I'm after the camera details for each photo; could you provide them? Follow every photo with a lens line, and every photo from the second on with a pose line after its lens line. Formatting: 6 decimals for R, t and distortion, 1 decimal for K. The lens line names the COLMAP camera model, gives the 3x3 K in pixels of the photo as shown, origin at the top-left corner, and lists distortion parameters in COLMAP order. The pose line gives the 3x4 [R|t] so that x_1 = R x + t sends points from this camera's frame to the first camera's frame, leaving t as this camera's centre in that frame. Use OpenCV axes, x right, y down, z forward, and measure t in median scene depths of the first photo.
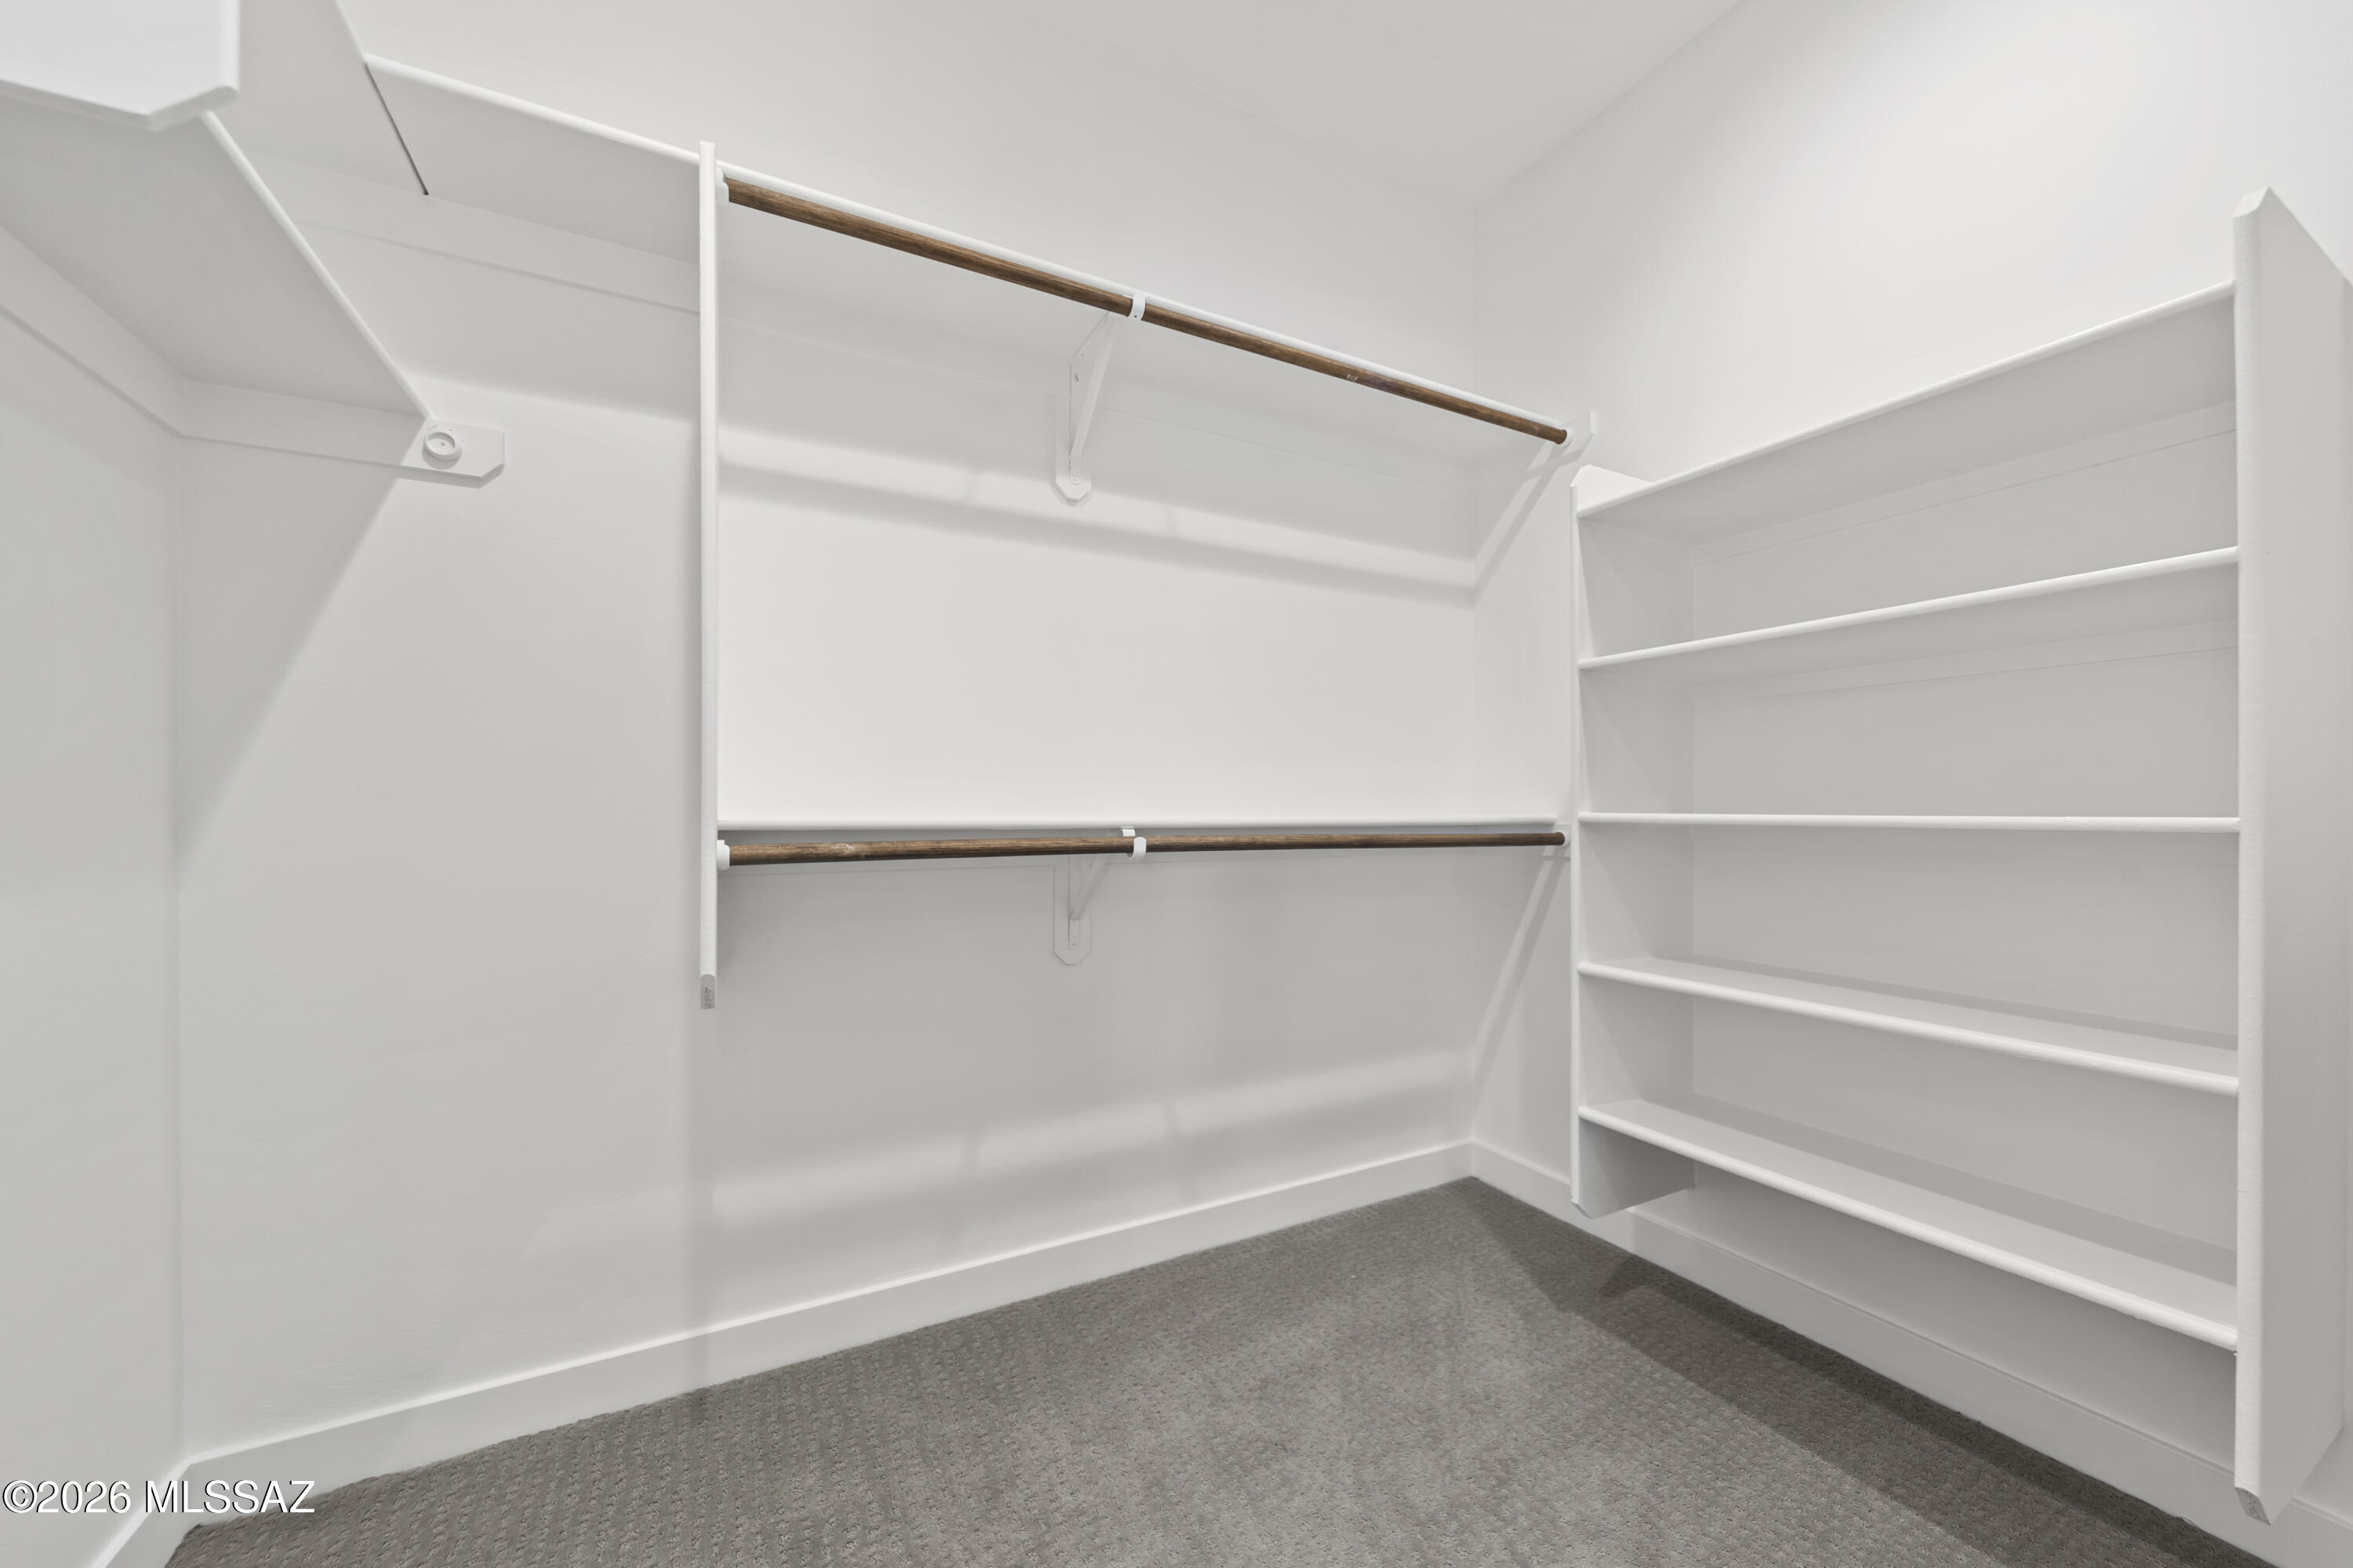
lens RADIAL K [[859.7, 0, 1171.9], [0, 859.7, 796.9], [0, 0, 1]] dist [-0.000418, -0.000794]
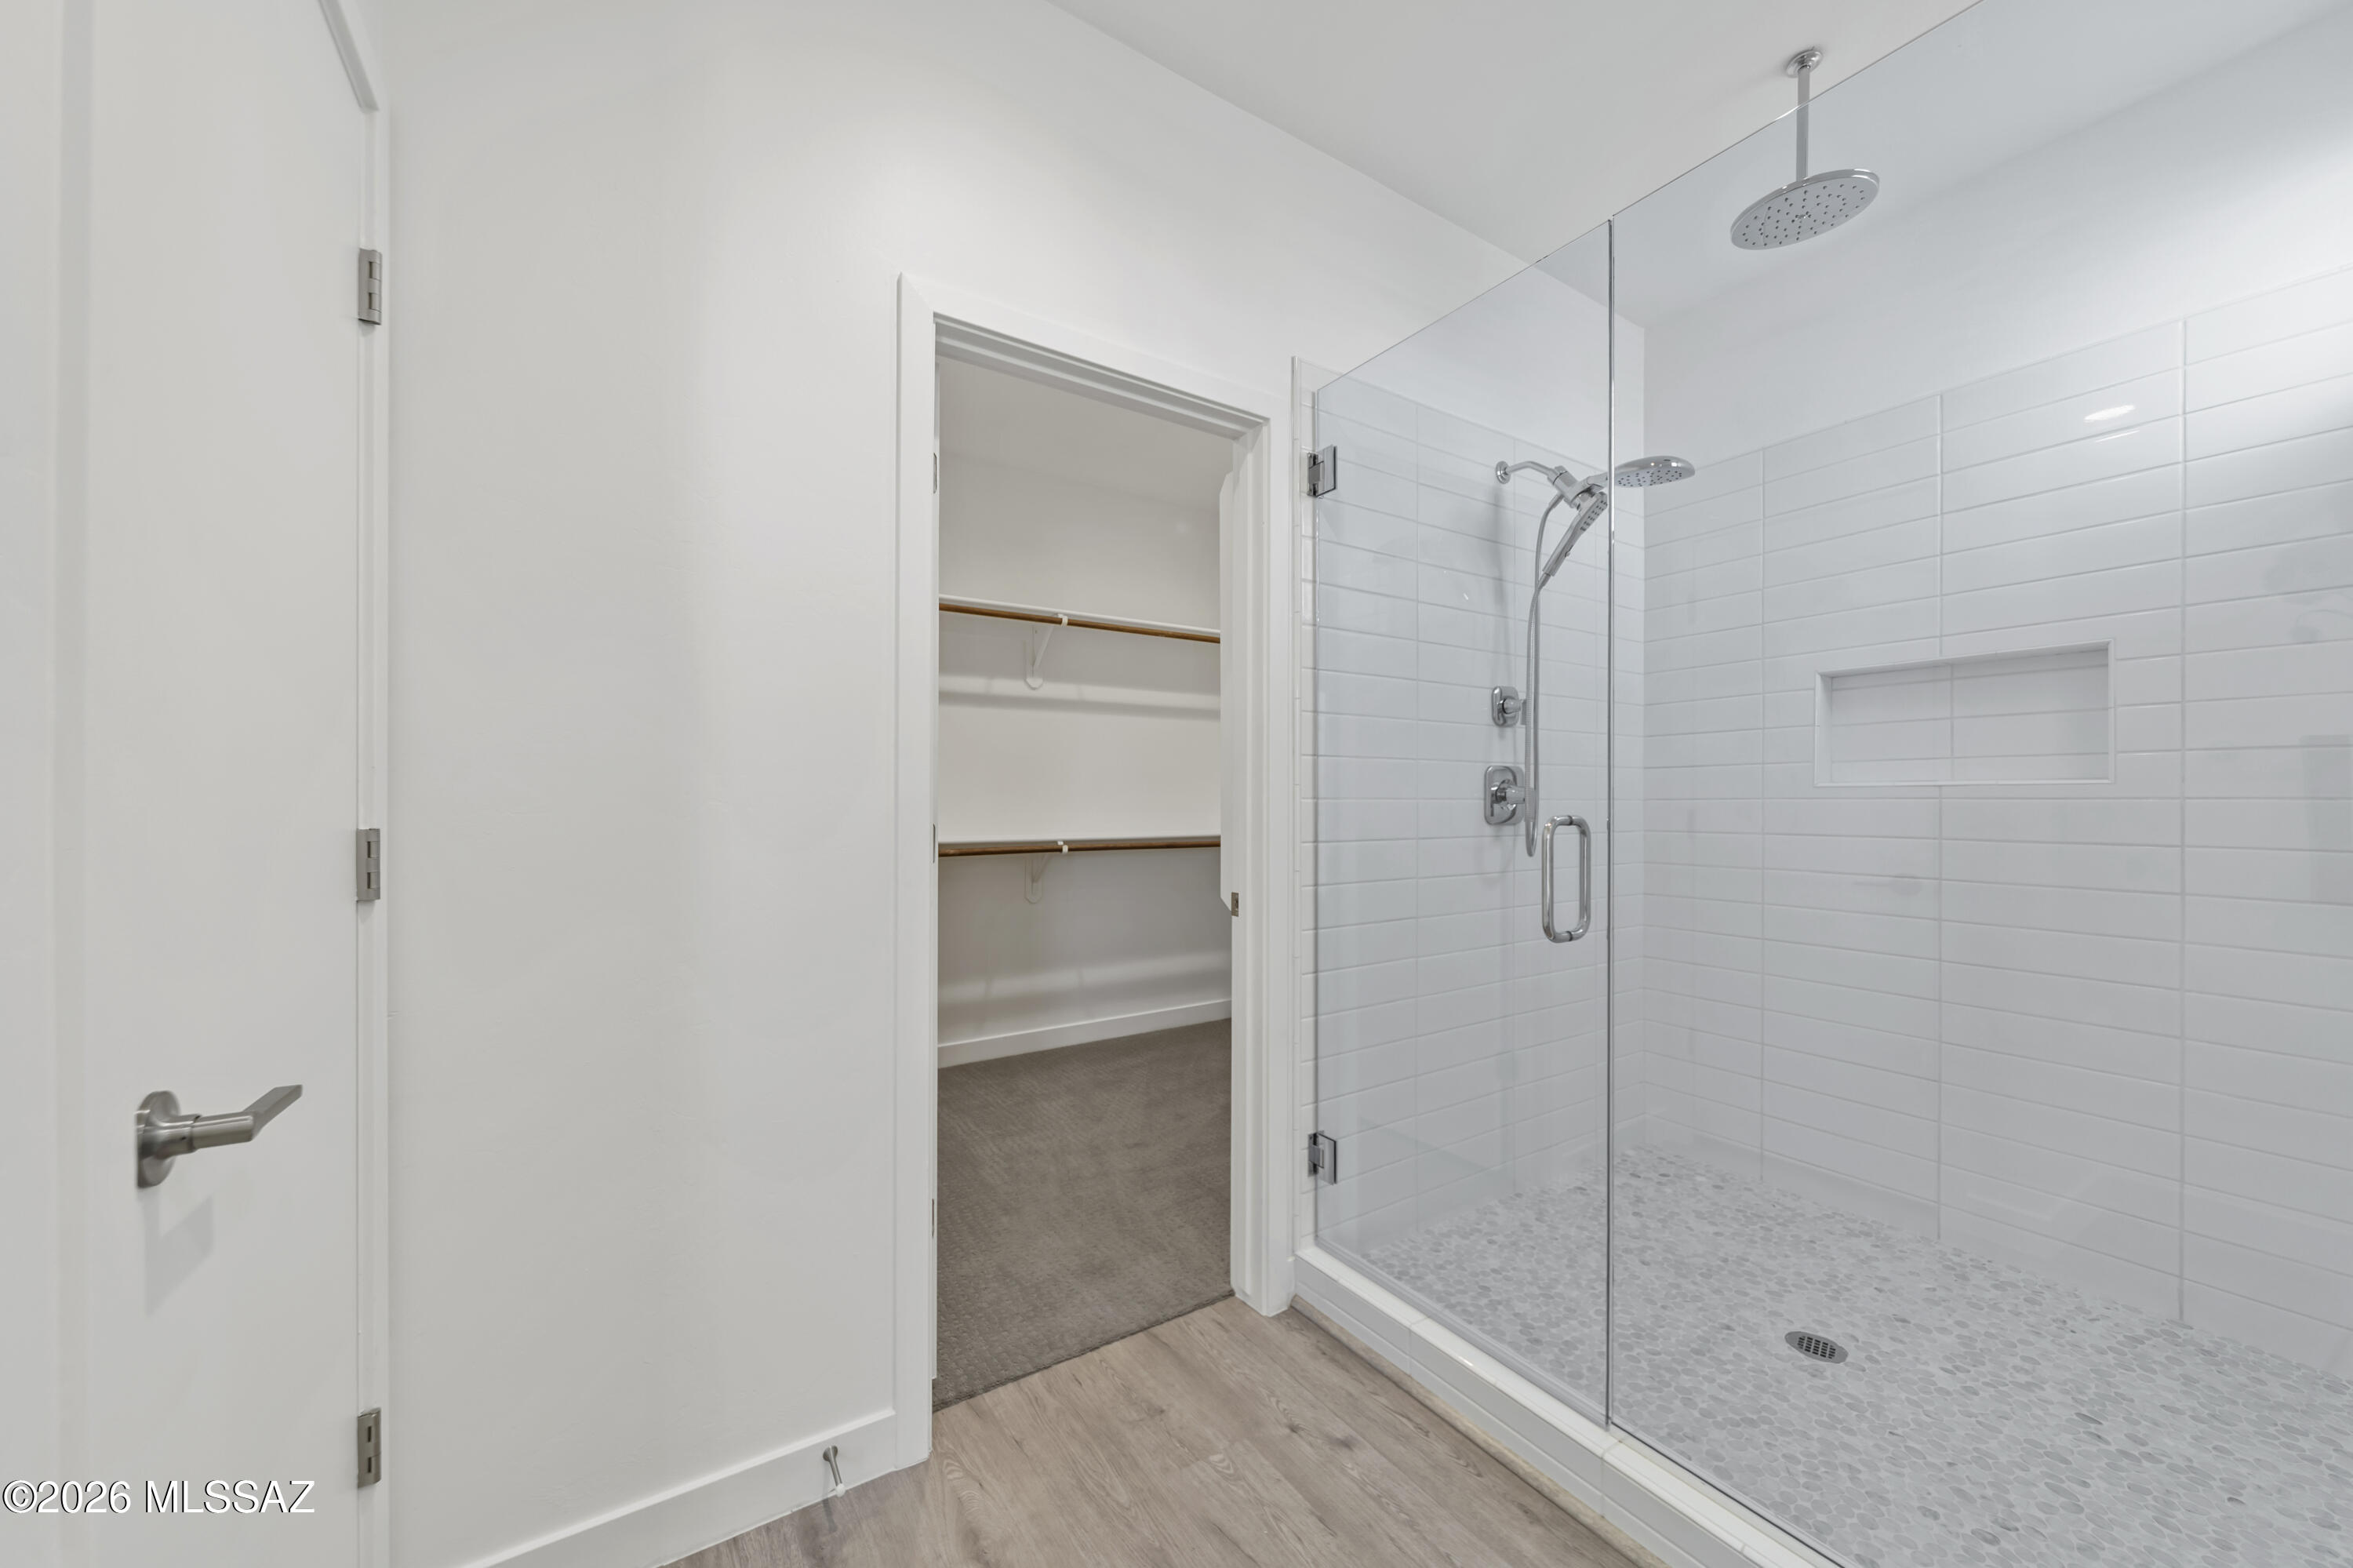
lens RADIAL K [[859.7, 0, 1177.5], [0, 859.7, 798.3], [0, 0, 1]] dist [-0.000418, -0.000794]
pose [[0.995770, 0.001238, 0.091868, 0.045866], [-0.002114, 0.999953, 0.009446, -0.093814], [-0.091852, -0.009600, 0.995726, -1.217462]]
